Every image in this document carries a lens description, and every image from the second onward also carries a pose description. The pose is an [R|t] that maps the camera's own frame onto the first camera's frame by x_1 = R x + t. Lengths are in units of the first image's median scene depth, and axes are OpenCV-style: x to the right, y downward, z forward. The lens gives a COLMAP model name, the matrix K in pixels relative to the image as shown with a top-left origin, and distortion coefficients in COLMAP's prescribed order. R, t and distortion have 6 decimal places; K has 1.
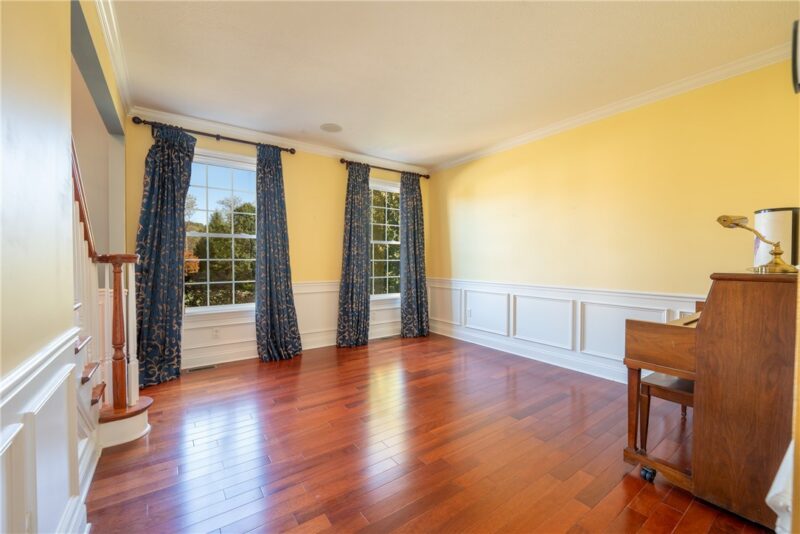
lens RADIAL K [[328.7, 0, 399.8], [0, 328.7, 265.5], [0, 0, 1]] dist [-0.002332, -0.000472]
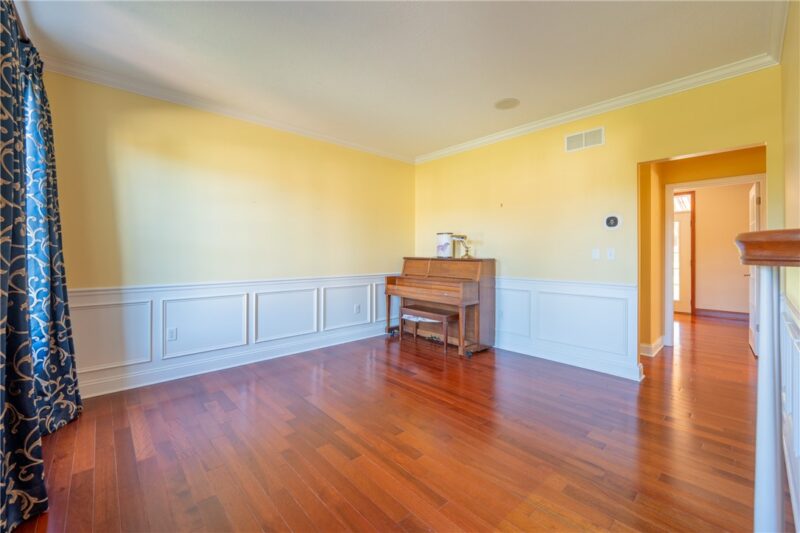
lens RADIAL K [[328.7, 0, 396.5], [0, 328.7, 252.2], [0, 0, 1]] dist [-0.002332, -0.000472]
pose [[-0.112175, 0.000908, 0.993688, -0.502440], [0.013955, 0.999902, 0.000662, -0.012858], [-0.993591, 0.013942, -0.112176, 0.661985]]
